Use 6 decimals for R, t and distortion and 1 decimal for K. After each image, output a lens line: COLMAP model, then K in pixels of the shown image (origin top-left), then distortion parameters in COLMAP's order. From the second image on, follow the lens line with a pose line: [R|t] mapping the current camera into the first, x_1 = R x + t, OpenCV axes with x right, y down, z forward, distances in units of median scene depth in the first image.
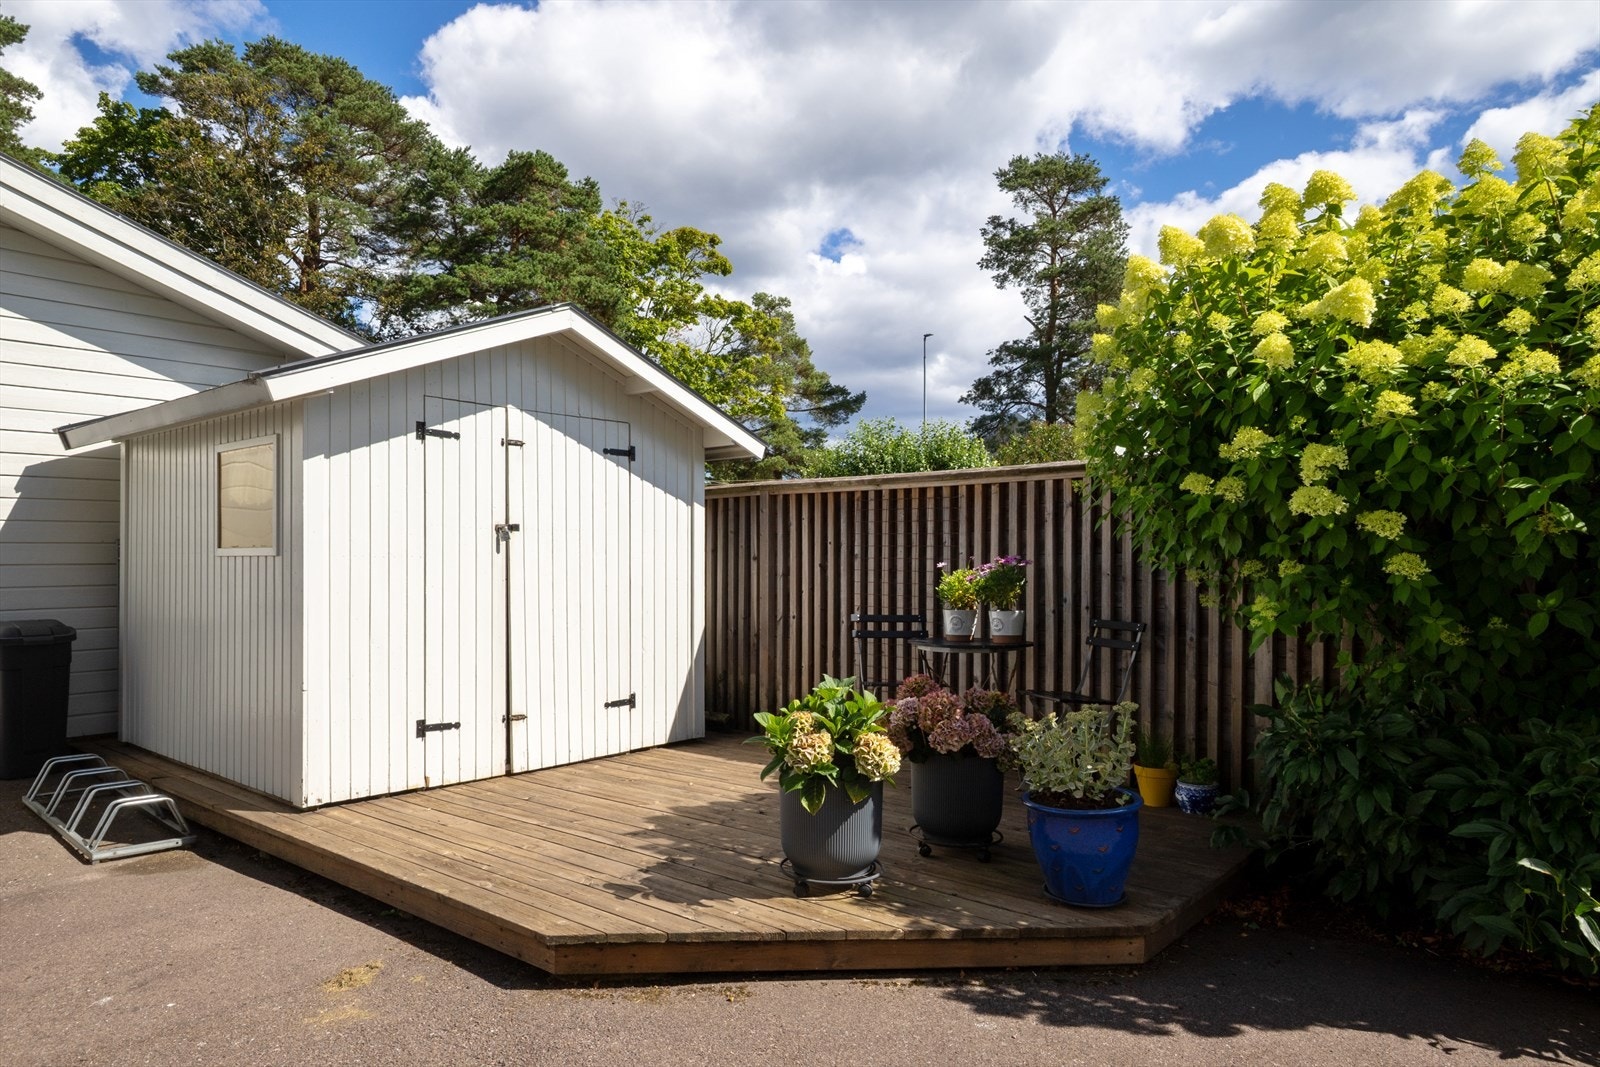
lens RADIAL K [[1029.1, 0, 801.9], [0, 1029.1, 556.2], [0, 0, 1]] dist [-0.006410, 0.001507]
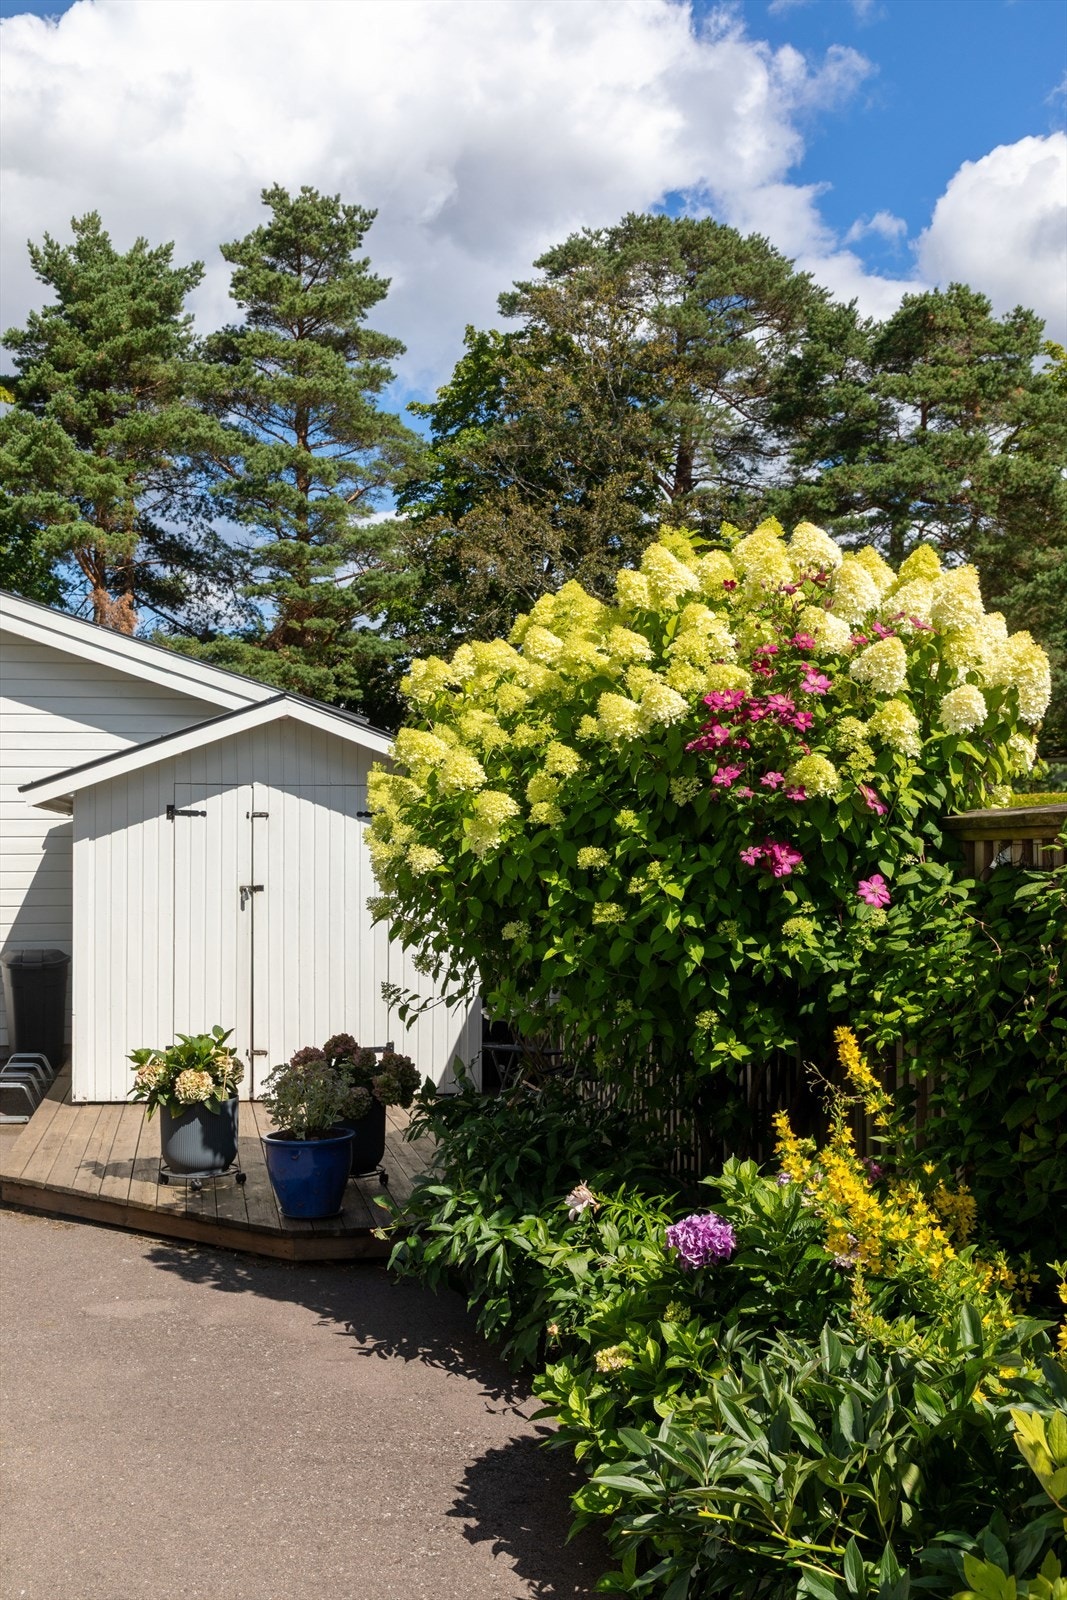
lens RADIAL K [[1689.3, 0, 533.5], [0, 1689.3, 800.0], [0, 0, 1]] dist [-0.073674, -0.004969]
pose [[0.773711, -0.016555, -0.633322, 1.066743], [0.003016, 0.999743, -0.022449, -0.076632], [0.633531, 0.015459, 0.773562, -0.249283]]
